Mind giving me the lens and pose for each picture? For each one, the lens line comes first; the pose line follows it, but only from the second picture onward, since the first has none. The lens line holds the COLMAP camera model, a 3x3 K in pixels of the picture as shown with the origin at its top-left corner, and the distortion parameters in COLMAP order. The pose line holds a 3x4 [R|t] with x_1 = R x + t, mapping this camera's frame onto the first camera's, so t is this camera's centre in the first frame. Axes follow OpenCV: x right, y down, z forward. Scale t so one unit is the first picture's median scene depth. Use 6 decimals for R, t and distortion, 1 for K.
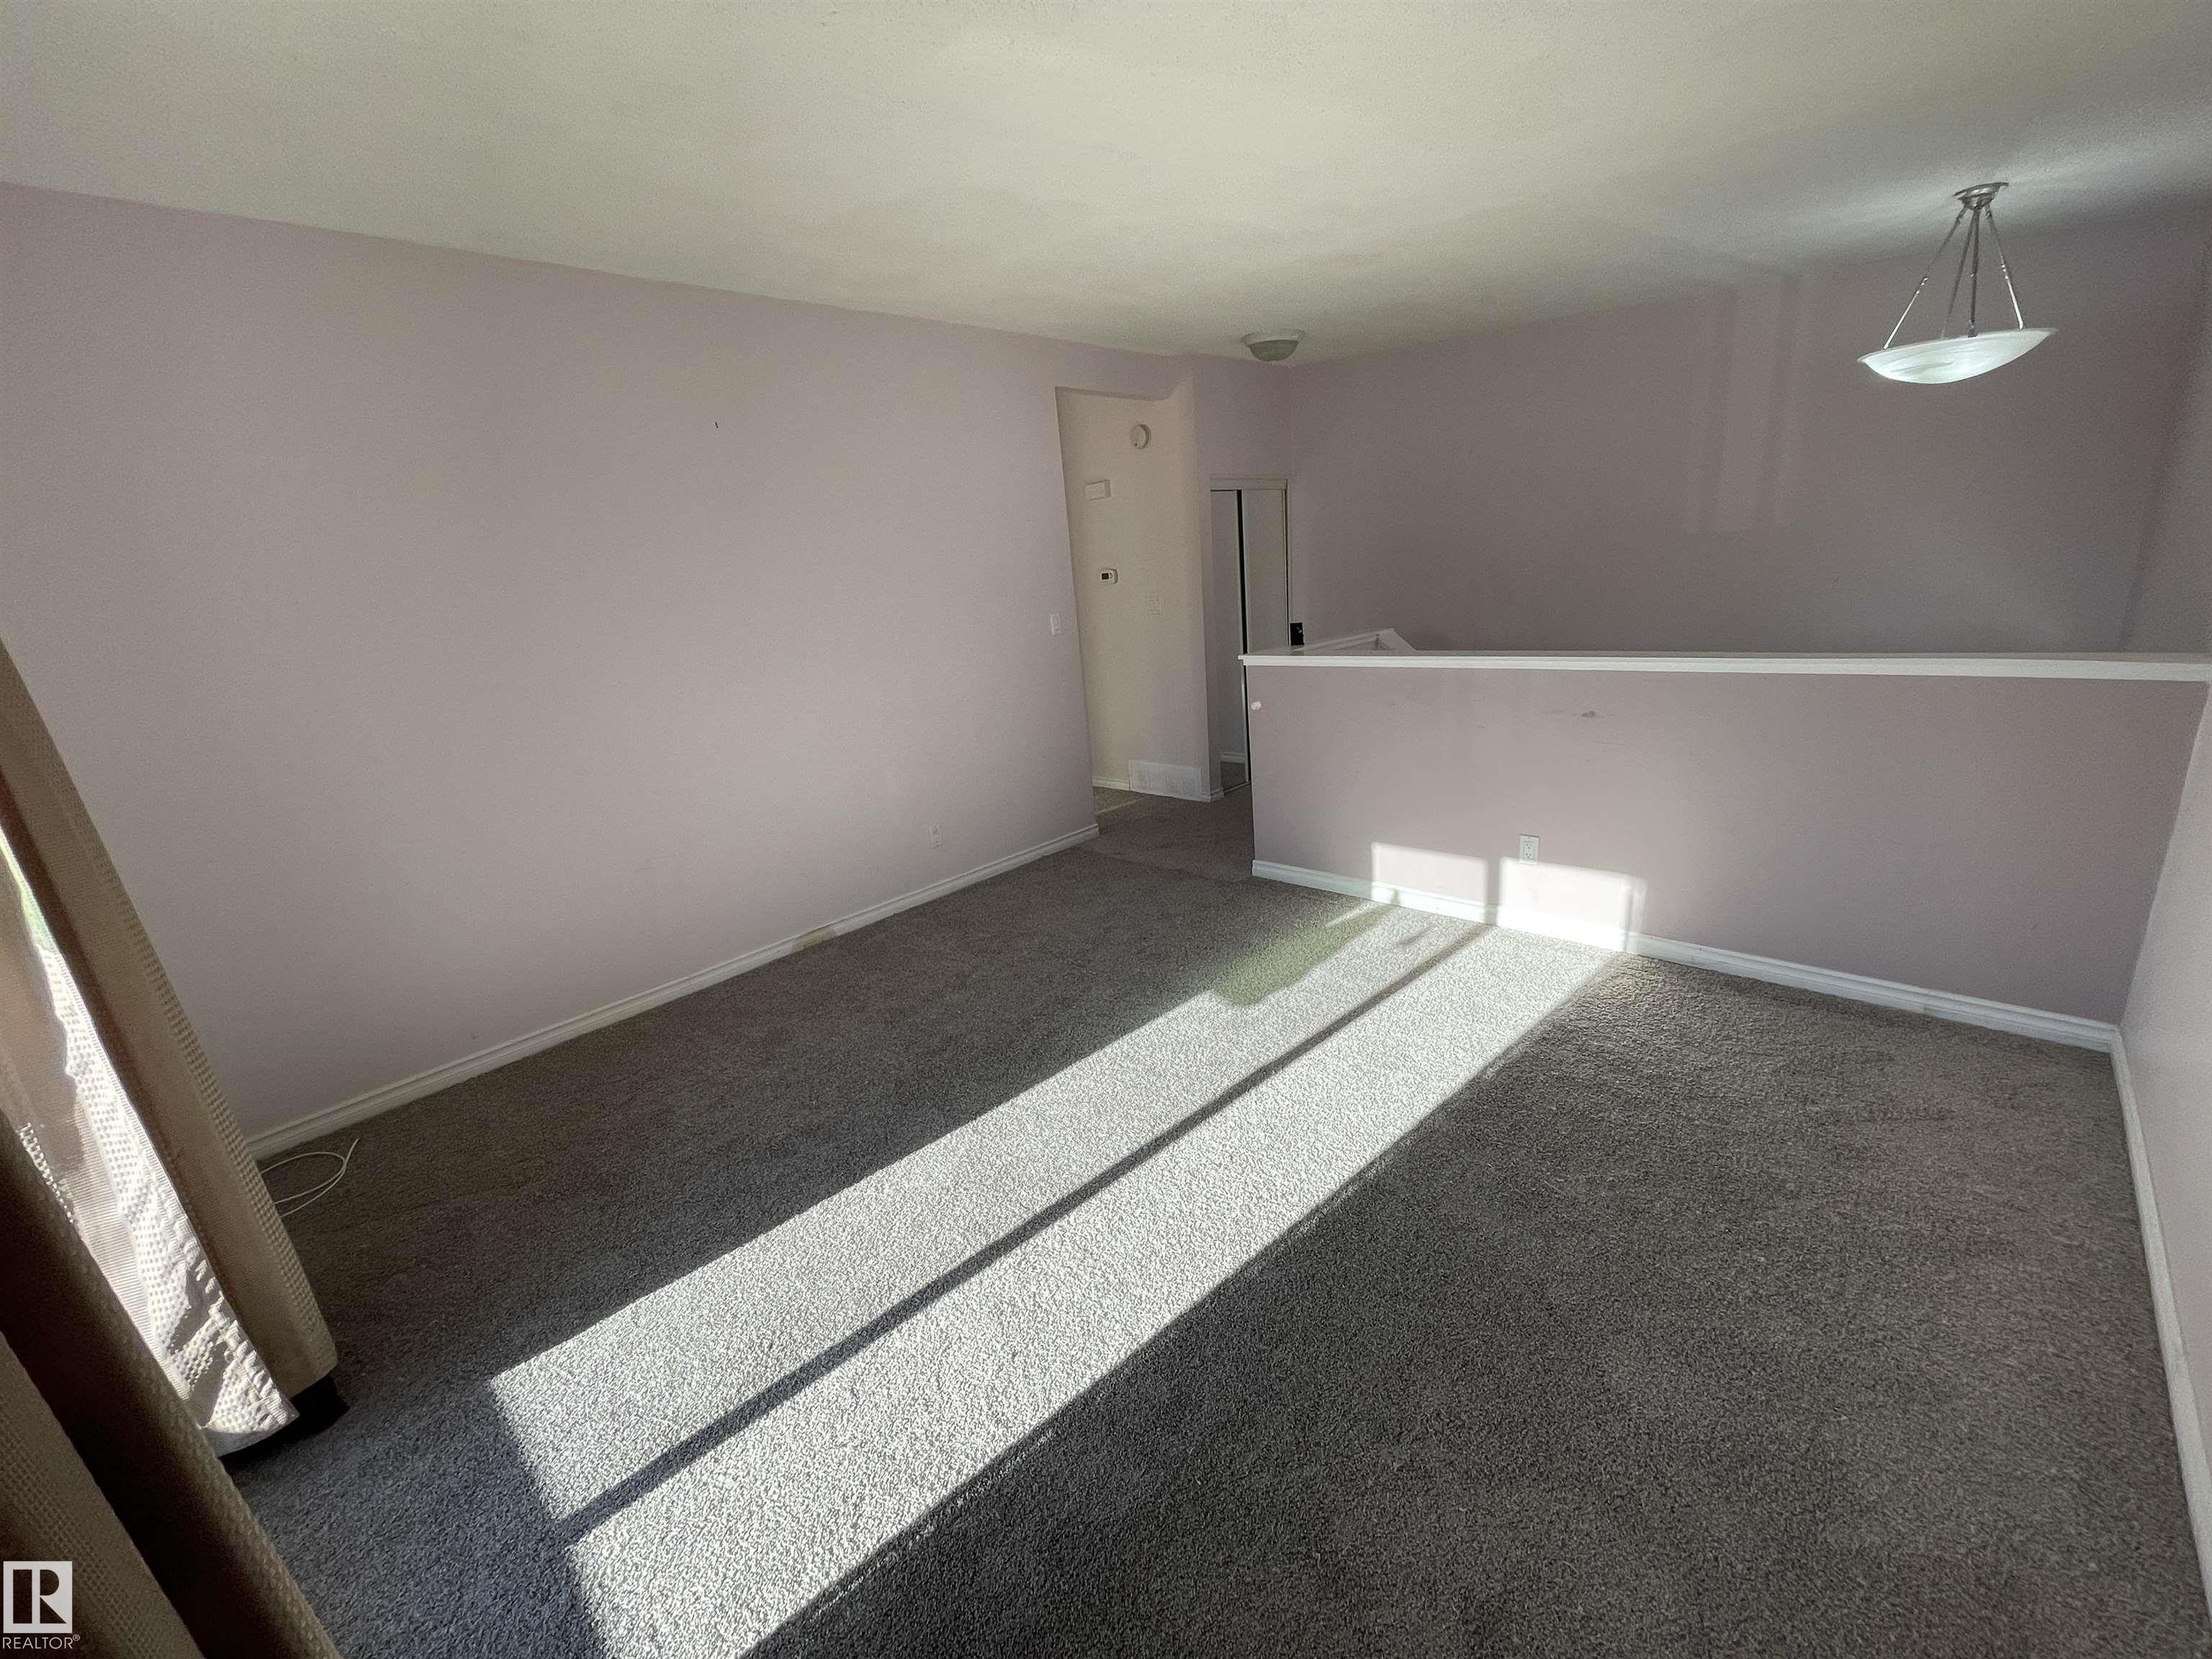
lens RADIAL K [[889.8, 0, 1100.7], [0, 889.8, 836.6], [0, 0, 1]] dist [0.002101, -0.000021]
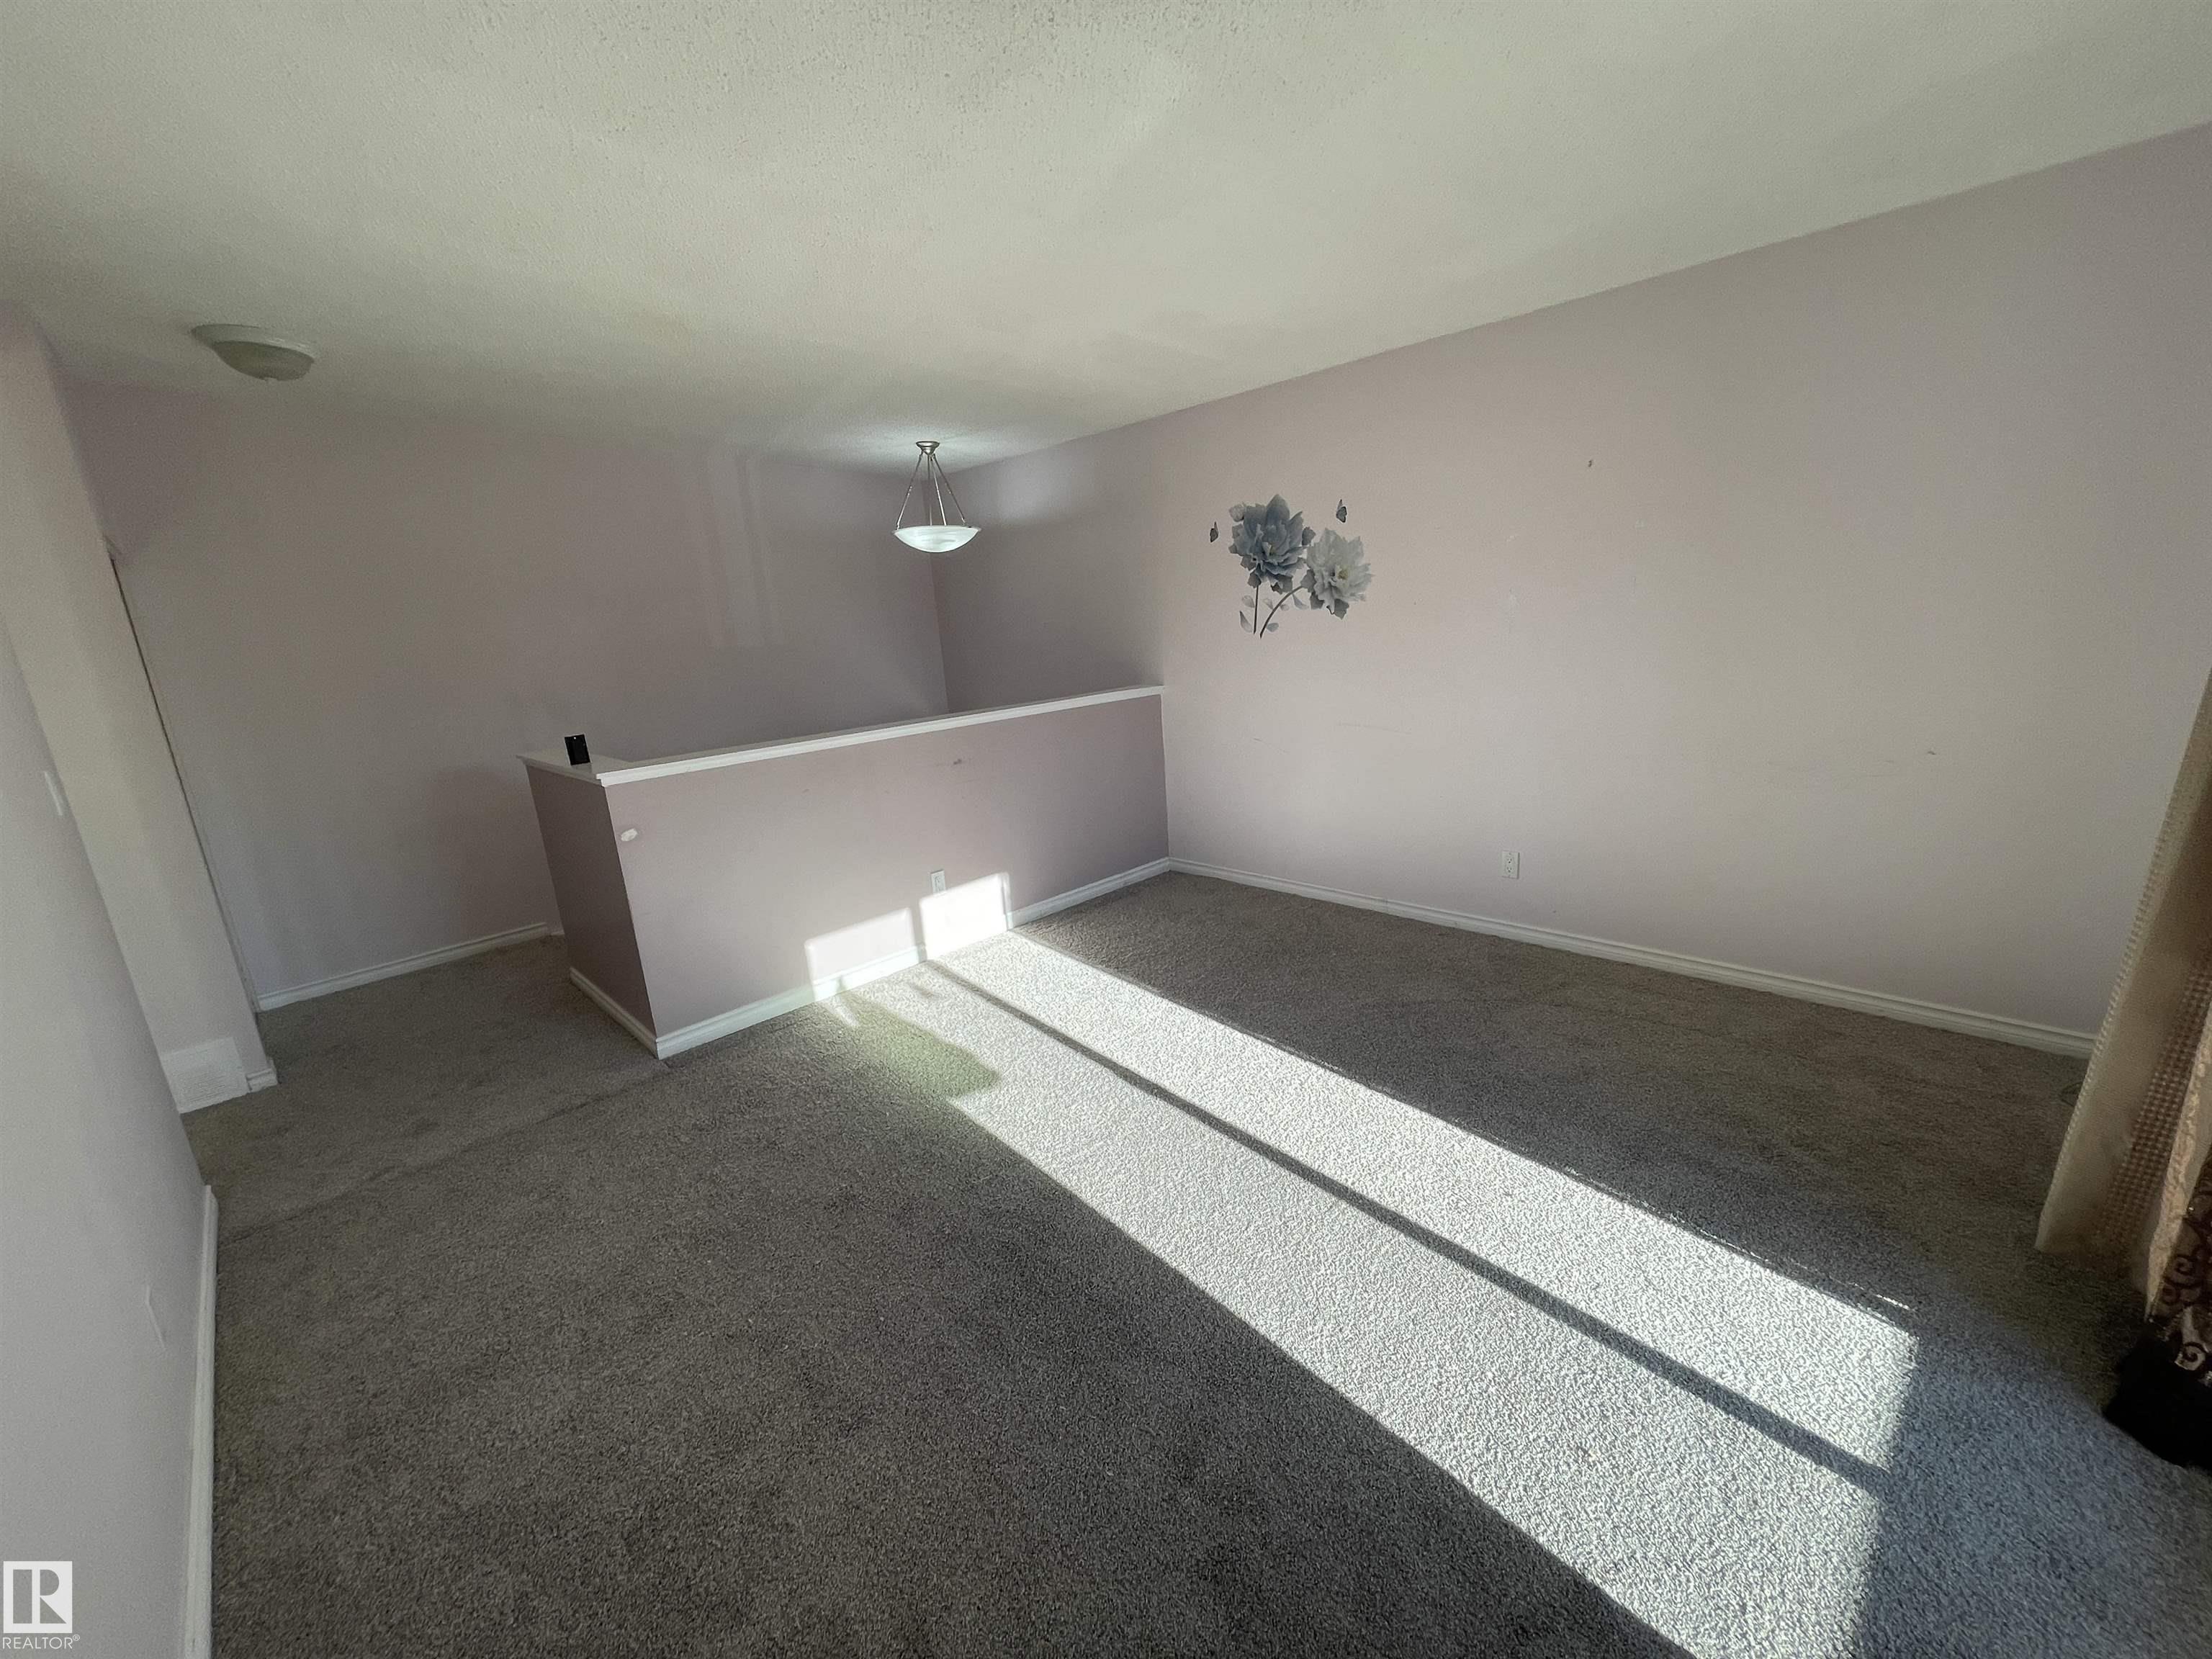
lens RADIAL K [[889.8, 0, 1100.7], [0, 889.8, 836.6], [0, 0, 1]] dist [0.002101, -0.000021]
pose [[0.040133, -0.167895, 0.984988, -0.649773], [0.352981, 0.924604, 0.143220, -0.132144], [-0.934769, 0.341934, 0.096371, 0.643100]]
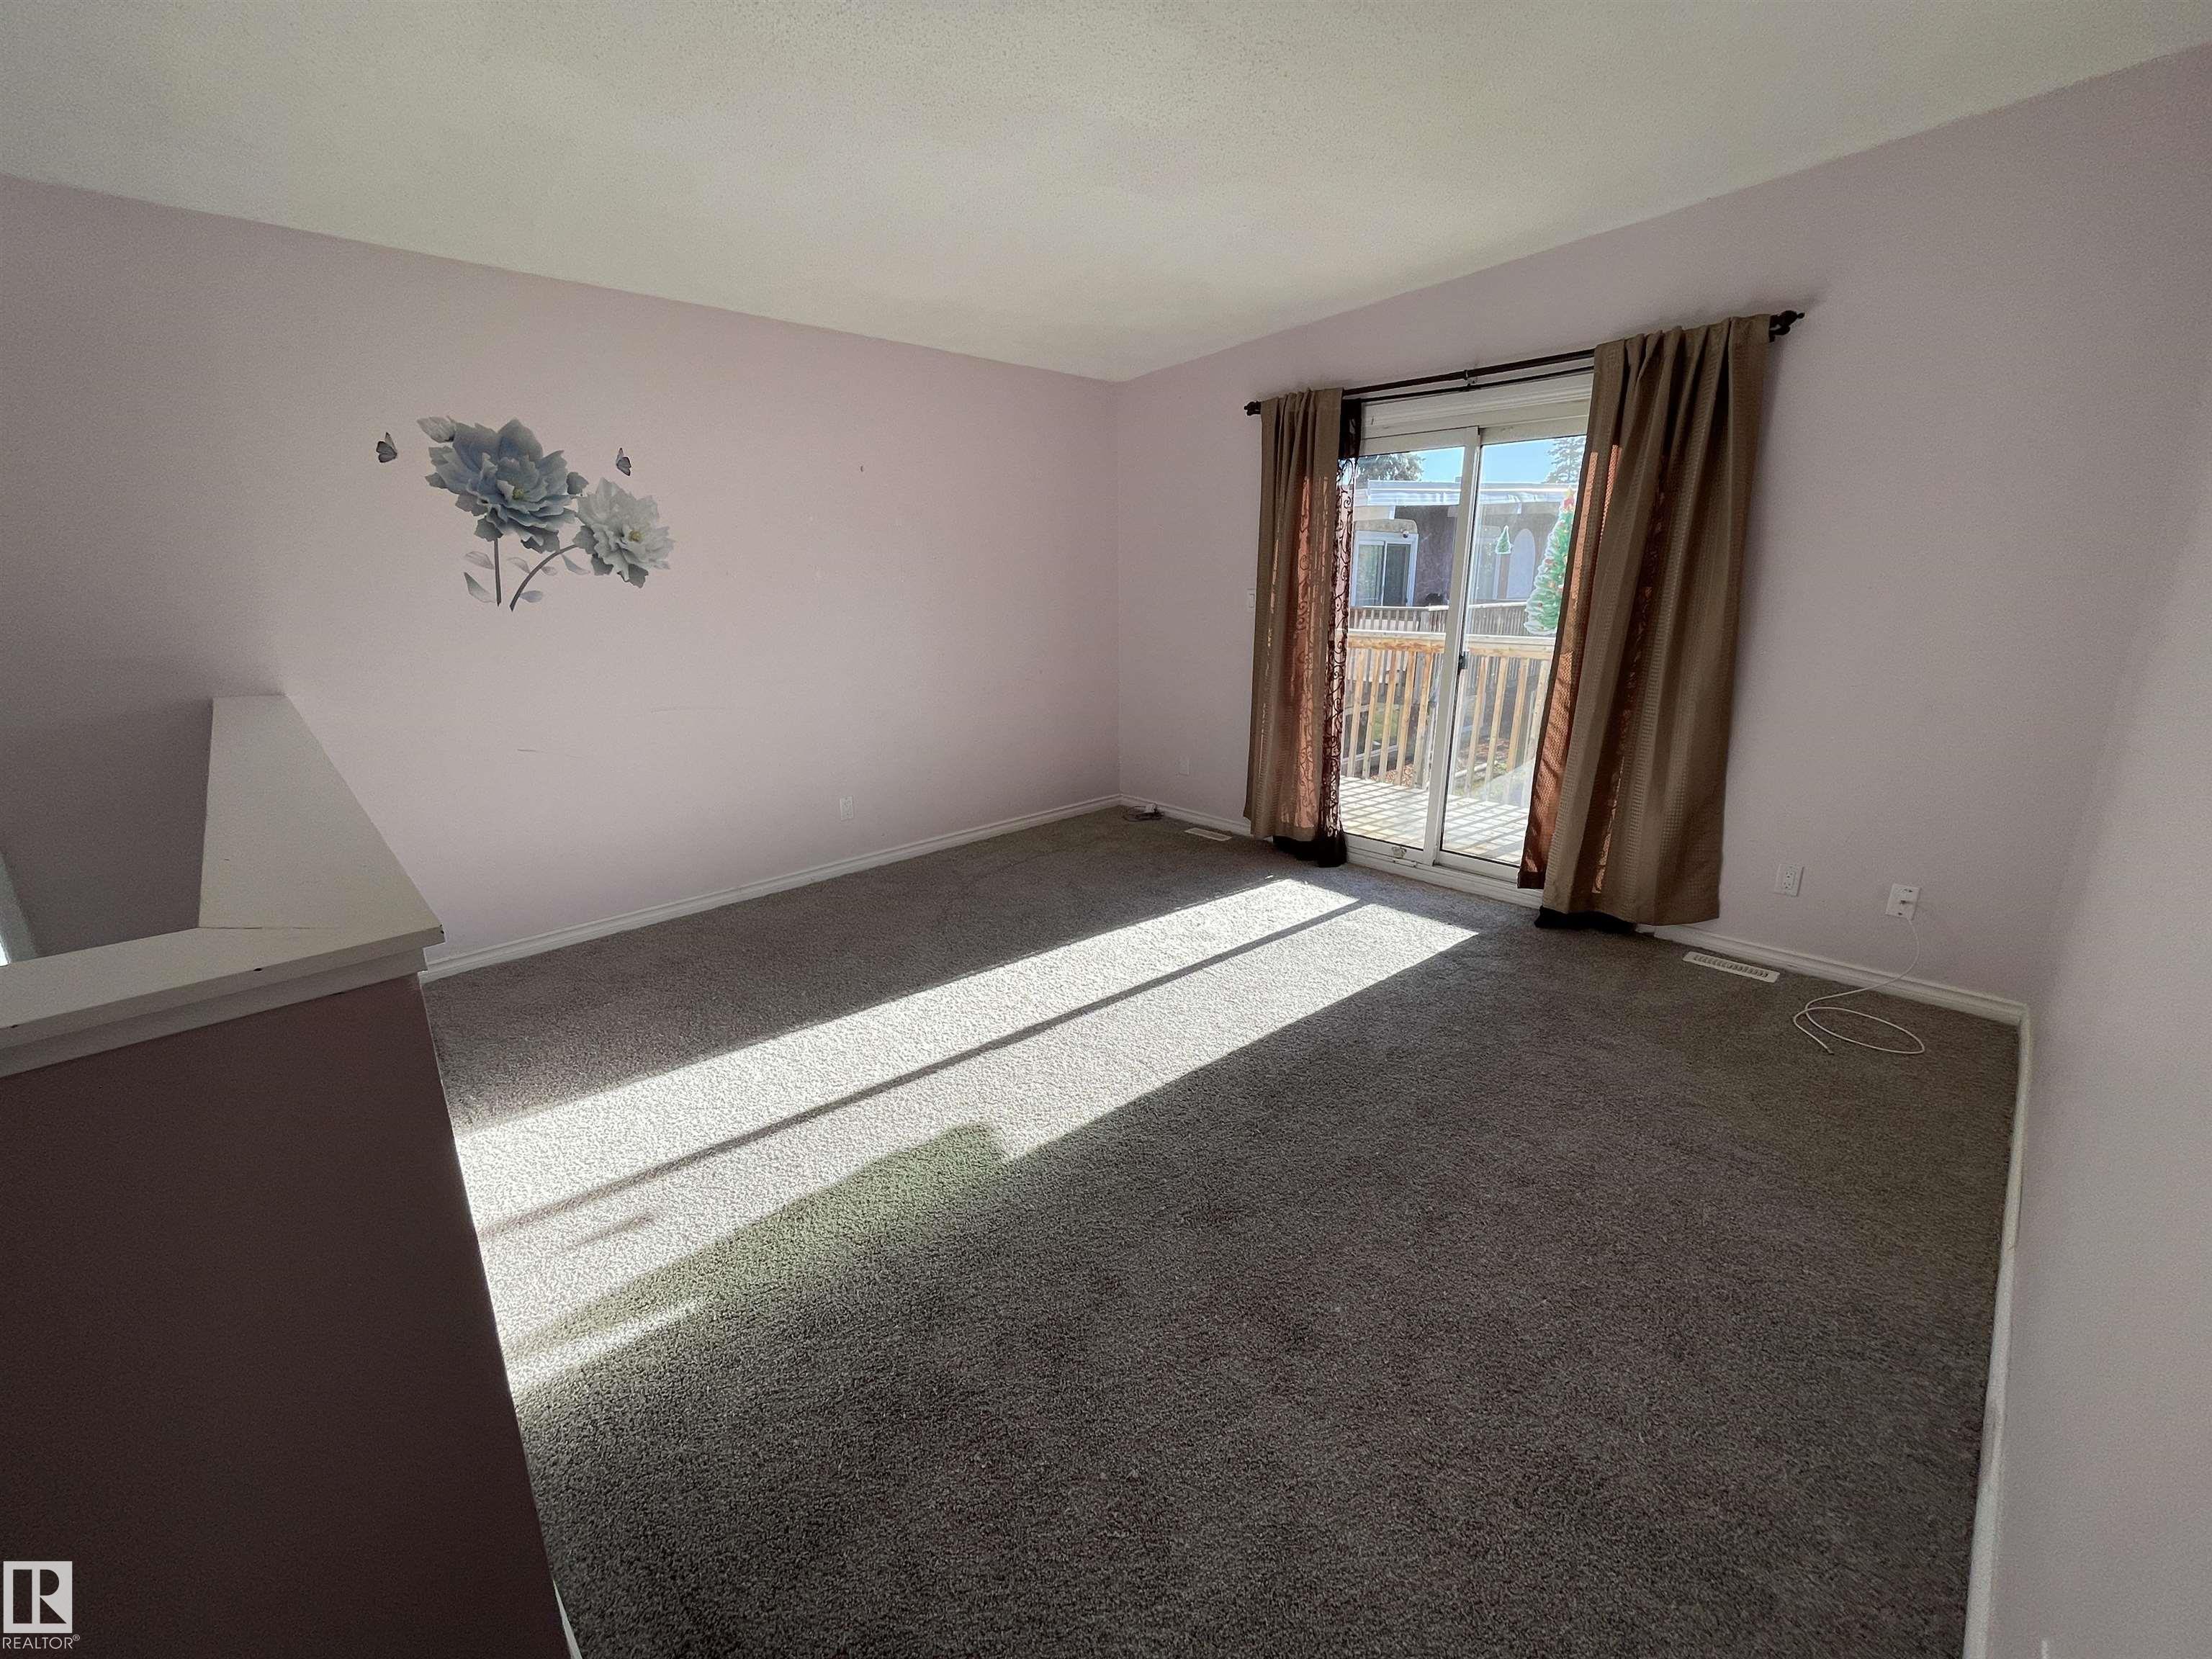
lens RADIAL K [[892.2, 0, 1110.5], [0, 892.2, 821.2], [0, 0, 1]] dist [0.001459, 0.000327]
pose [[-0.994845, 0.086510, 0.052903, -0.012589], [0.101396, 0.842439, 0.529164, -0.371562], [0.001210, 0.531801, -0.846869, 1.347044]]
